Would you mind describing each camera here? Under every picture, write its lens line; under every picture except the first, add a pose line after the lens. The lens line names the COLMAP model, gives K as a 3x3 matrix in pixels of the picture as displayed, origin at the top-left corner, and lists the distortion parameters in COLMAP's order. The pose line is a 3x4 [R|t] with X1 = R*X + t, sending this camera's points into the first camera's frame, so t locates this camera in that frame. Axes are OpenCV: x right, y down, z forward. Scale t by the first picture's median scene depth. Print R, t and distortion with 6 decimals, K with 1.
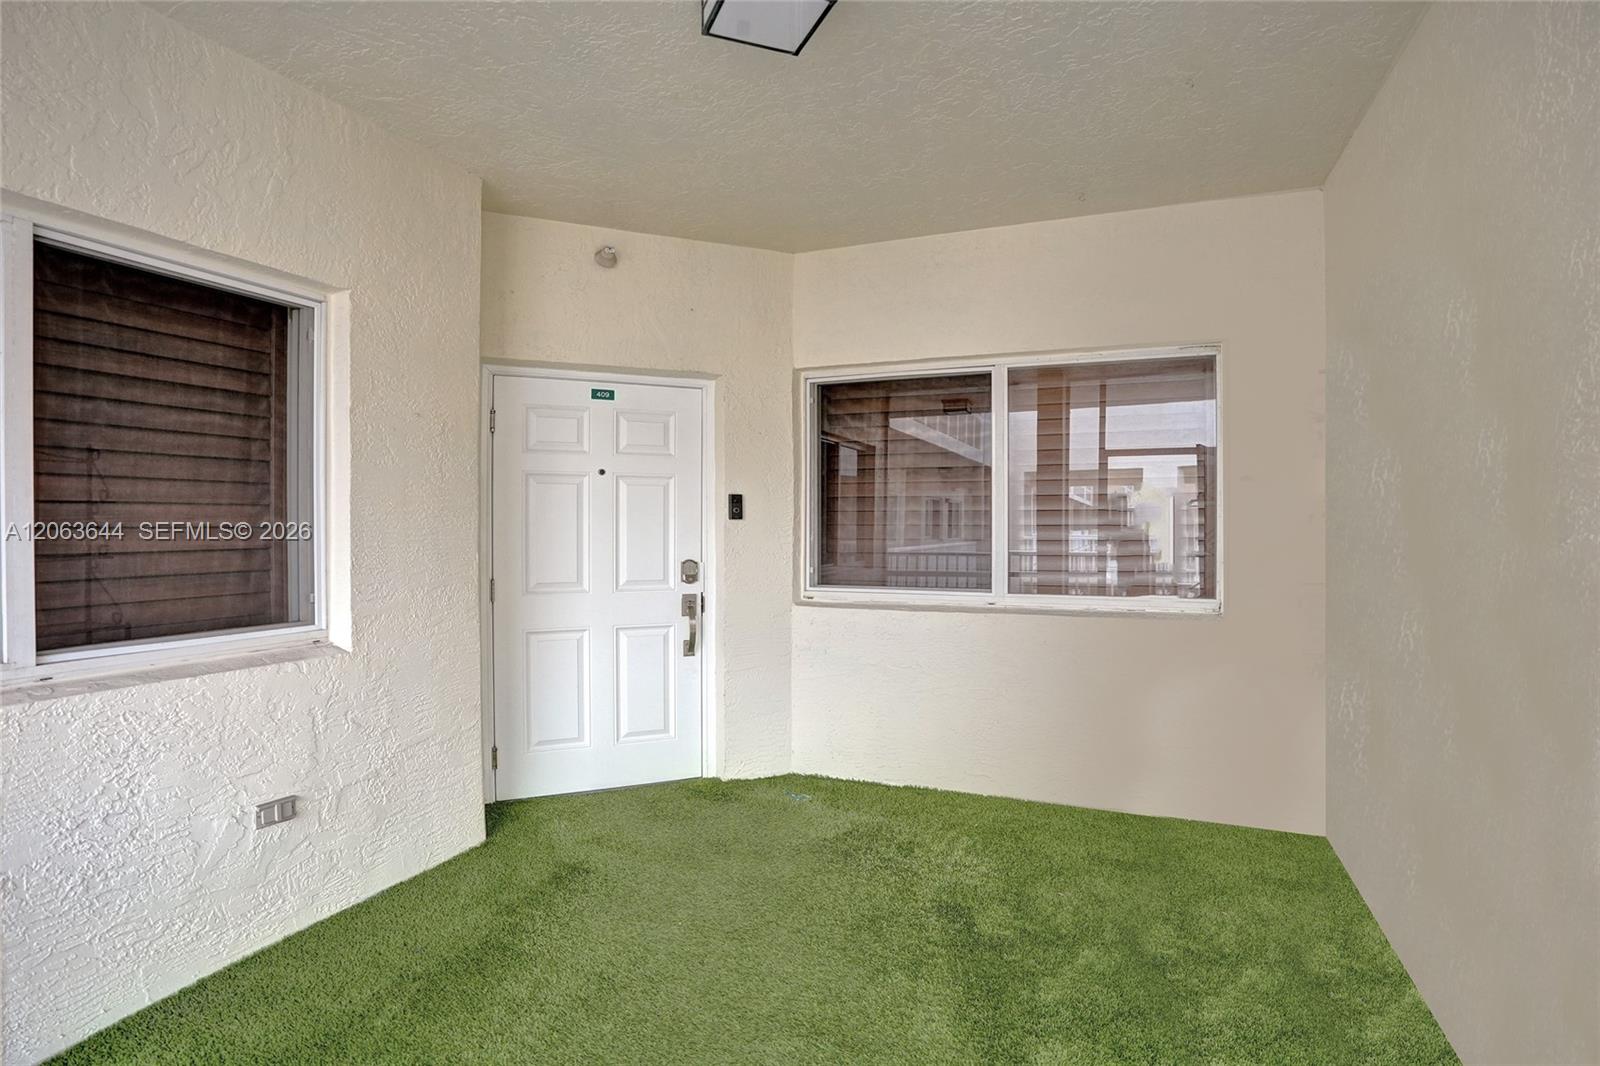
lens RADIAL K [[811.7, 0, 797.6], [0, 811.7, 529.7], [0, 0, 1]] dist [-0.100251, 0.043293]
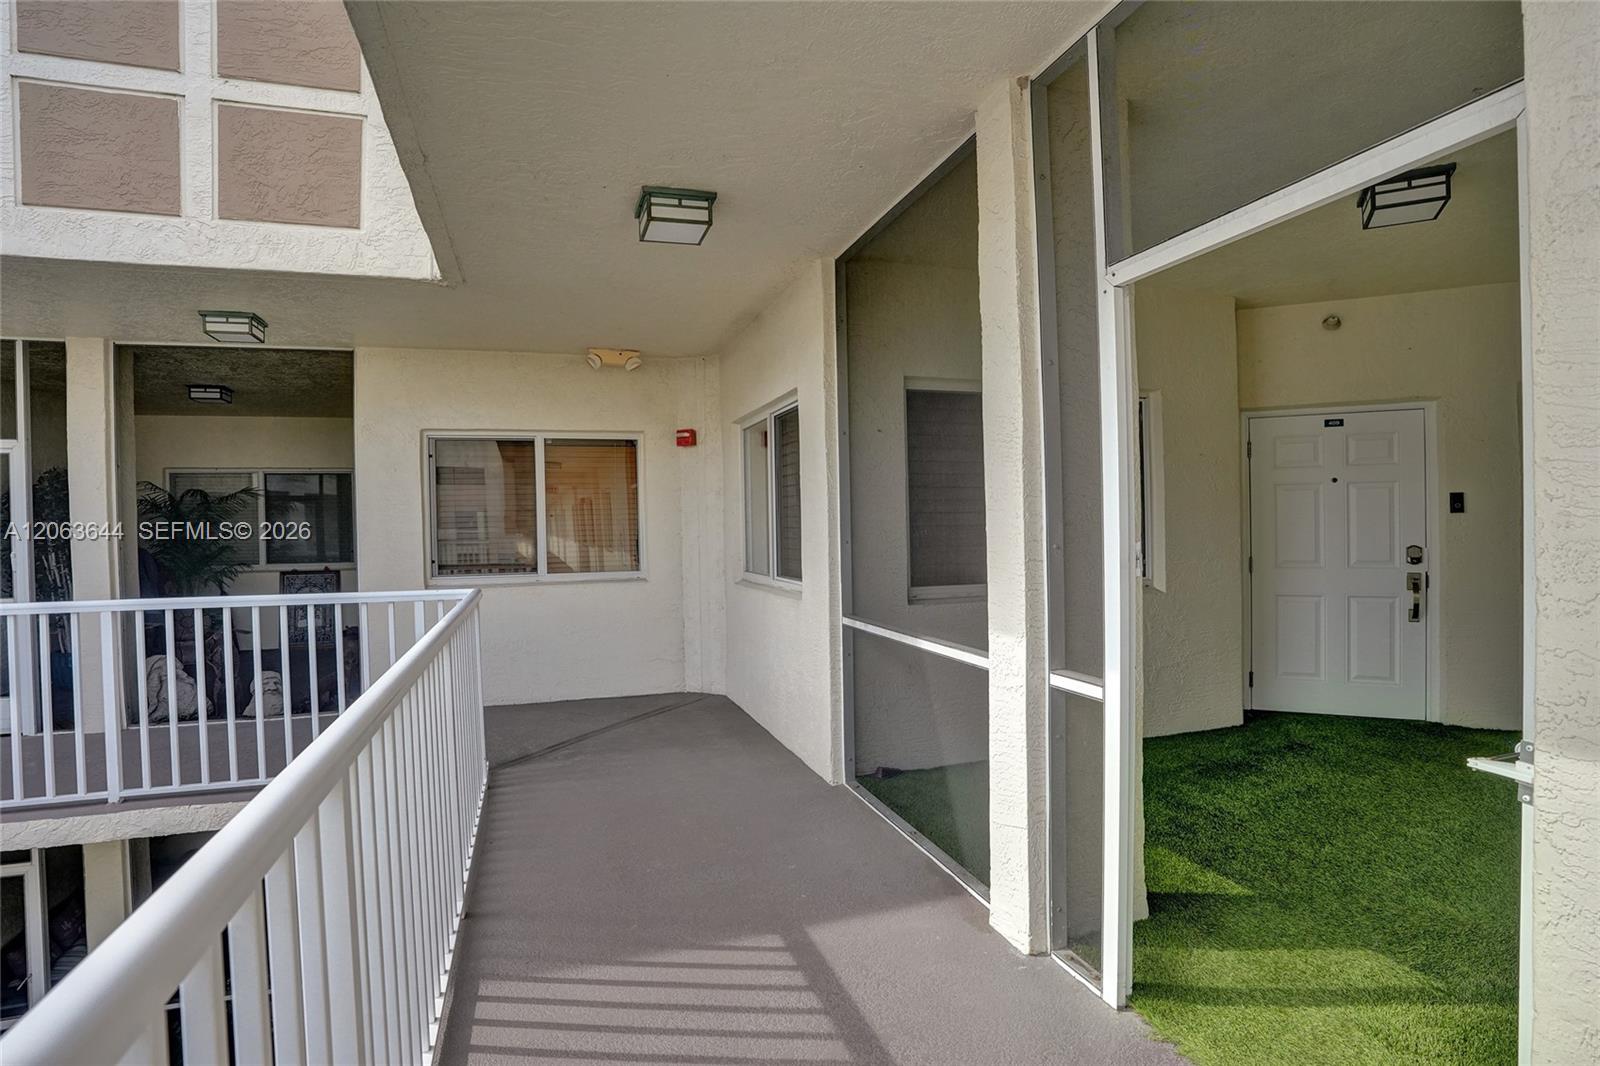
lens RADIAL K [[811.7, 0, 797.6], [0, 811.7, 529.7], [0, 0, 1]] dist [-0.100251, 0.043293]
pose [[0.627144, -0.008063, -0.778862, 0.212053], [0.010336, 0.999945, -0.002029, 0.005043], [0.778835, -0.006778, 0.627192, -0.524201]]
